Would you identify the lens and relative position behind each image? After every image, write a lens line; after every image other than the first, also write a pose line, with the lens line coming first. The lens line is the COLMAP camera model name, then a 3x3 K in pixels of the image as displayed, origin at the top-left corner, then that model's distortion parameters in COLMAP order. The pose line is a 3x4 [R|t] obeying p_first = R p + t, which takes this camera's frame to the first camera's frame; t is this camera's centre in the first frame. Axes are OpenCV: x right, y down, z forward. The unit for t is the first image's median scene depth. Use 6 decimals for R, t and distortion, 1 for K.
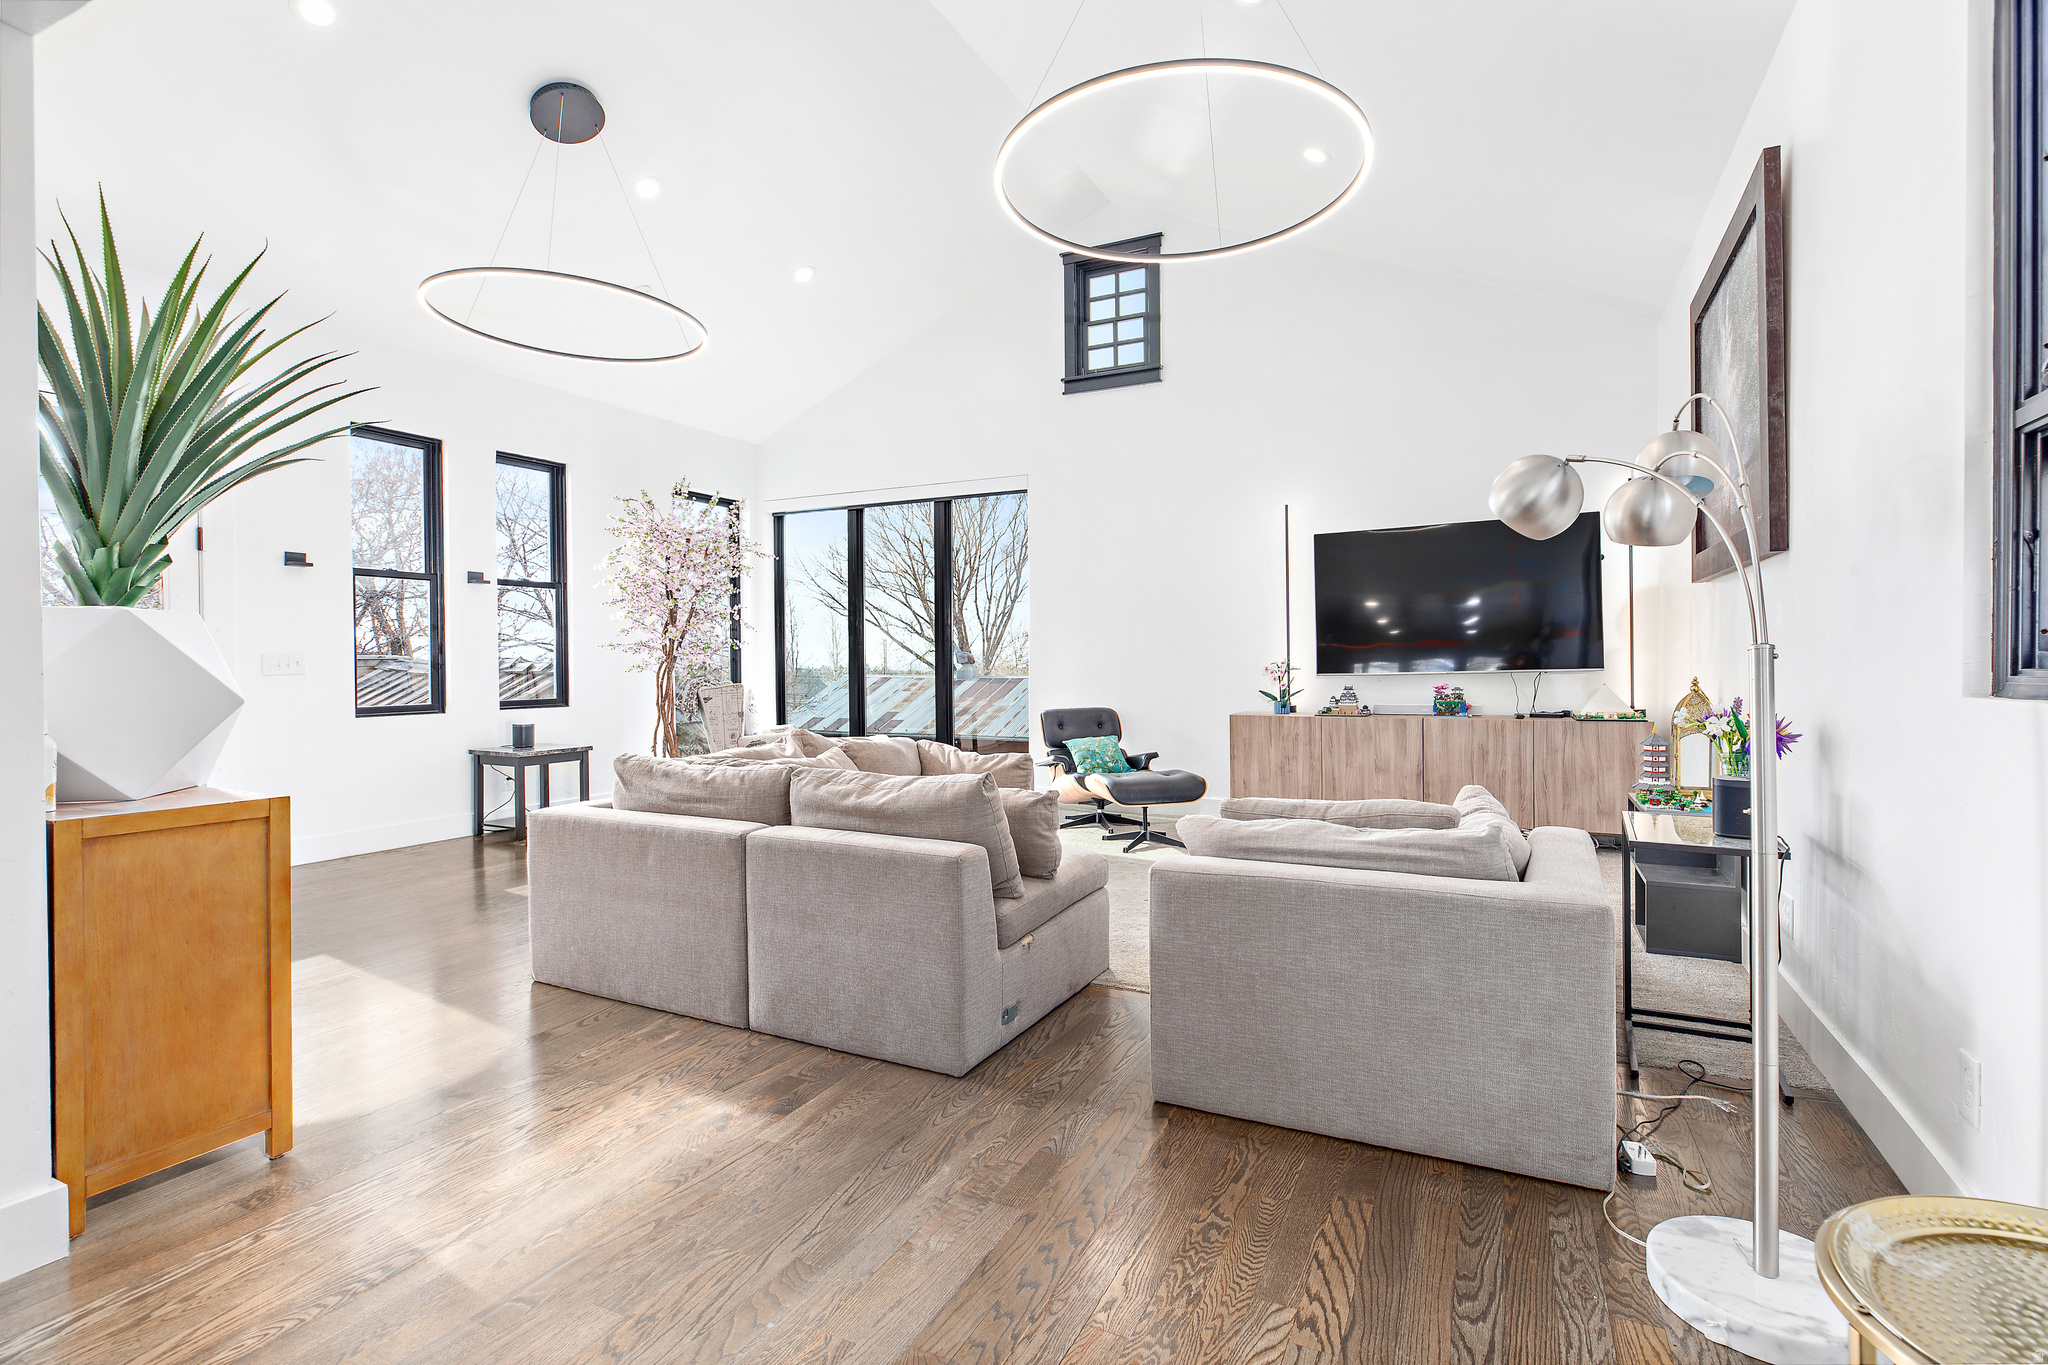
lens RADIAL K [[976.4, 0, 1041.2], [0, 976.4, 650.8], [0, 0, 1]] dist [0.000891, 0.000410]
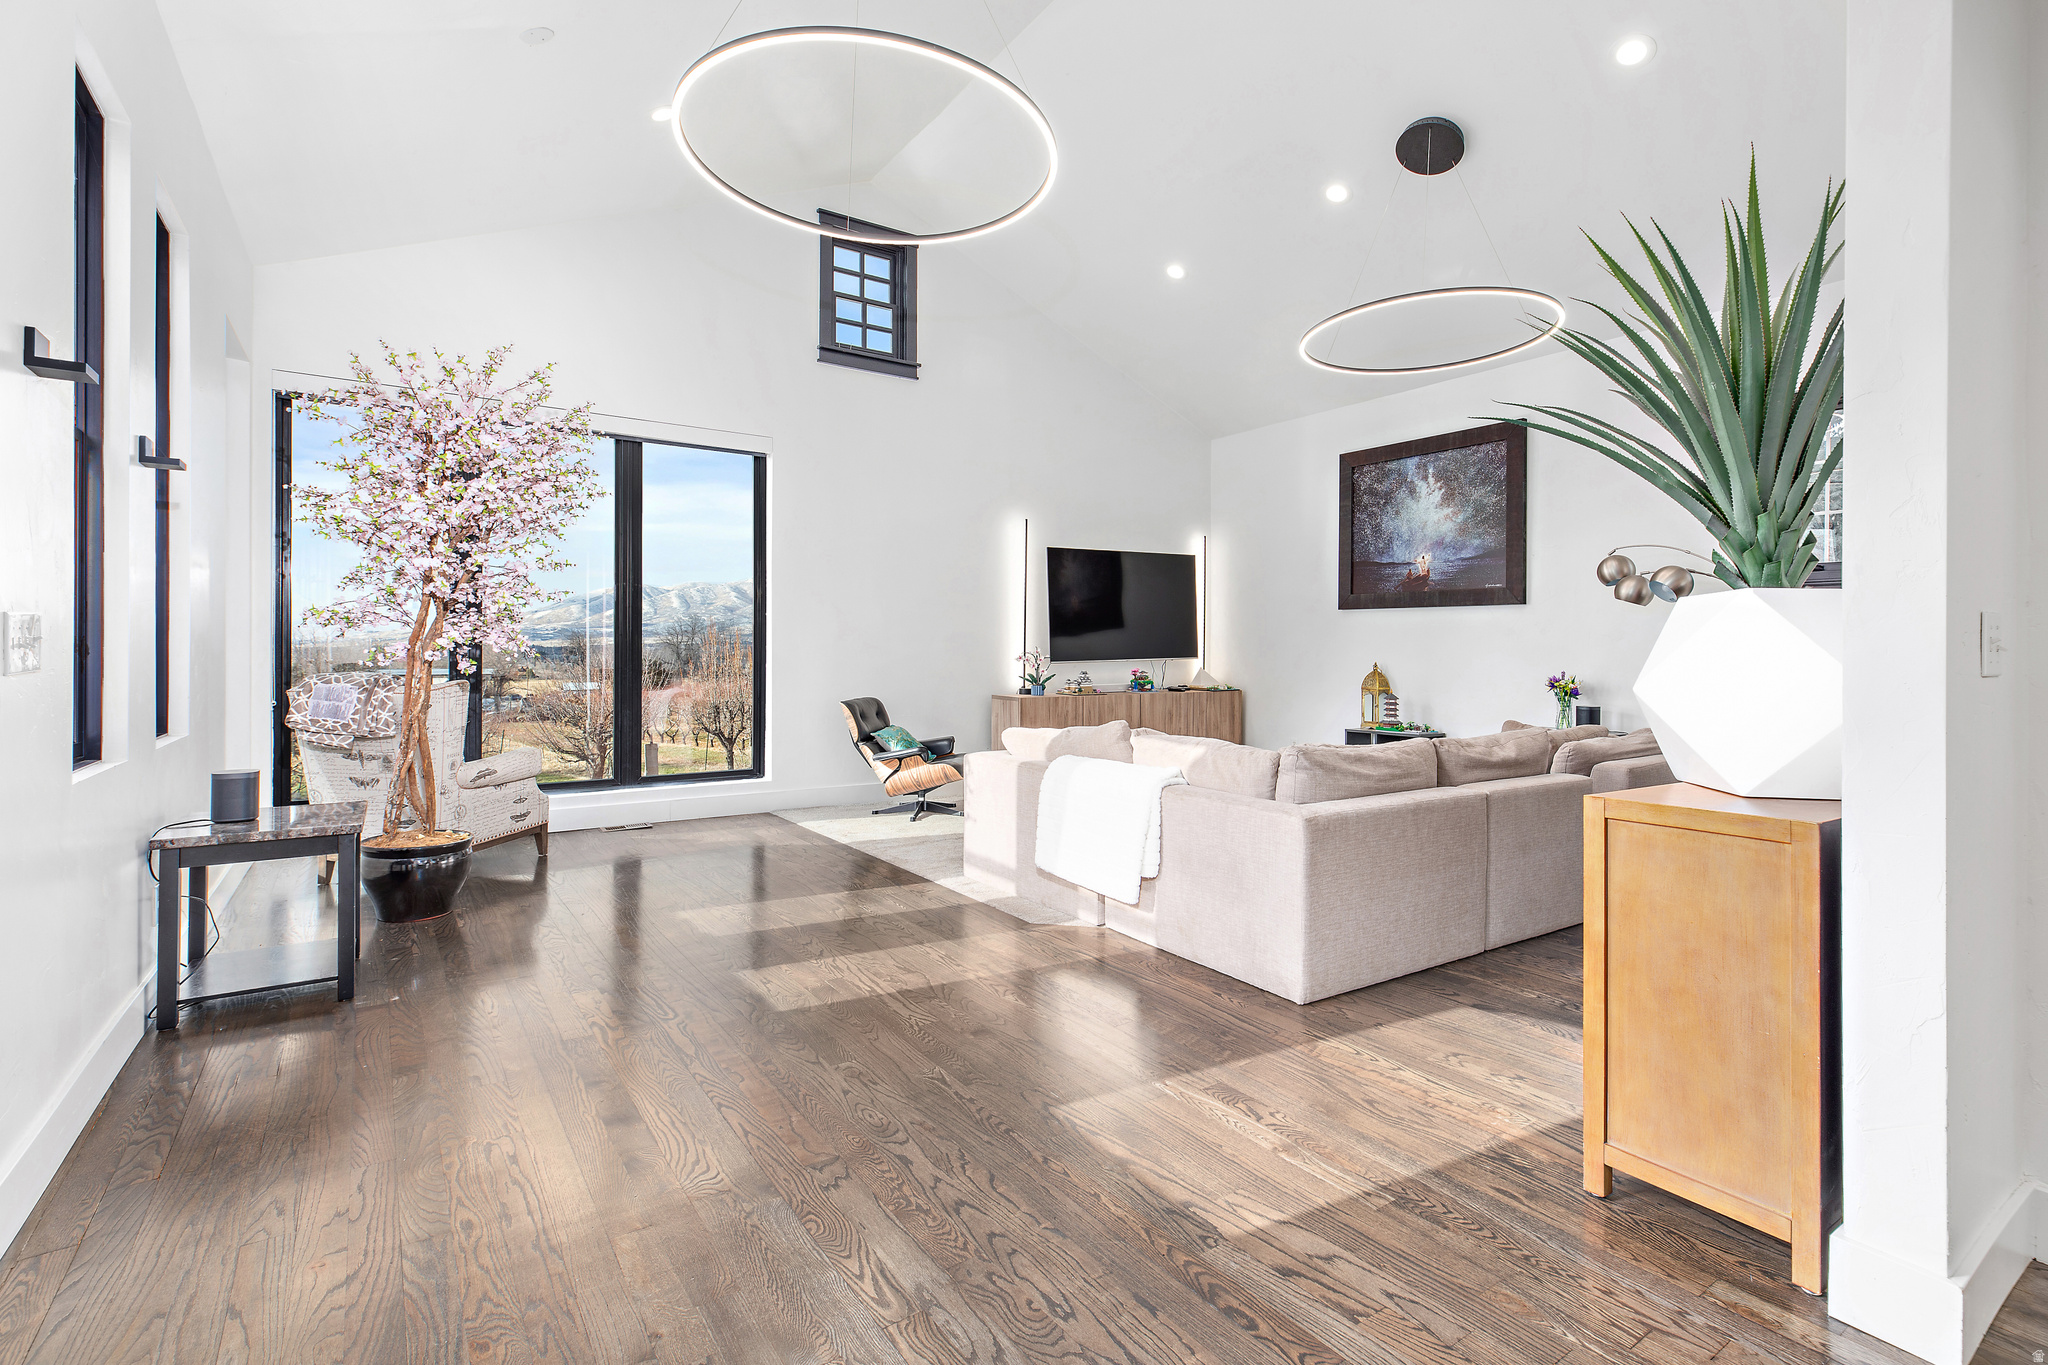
lens RADIAL K [[950.3, 0, 1030.9], [0, 950.3, 654.9], [0, 0, 1]] dist [-0.000190, 0.000290]
pose [[0.497712, 0.004909, 0.867329, -0.766312], [-0.018338, 0.999820, 0.004864, 0.010031], [-0.867149, -0.018326, 0.497712, 0.430393]]
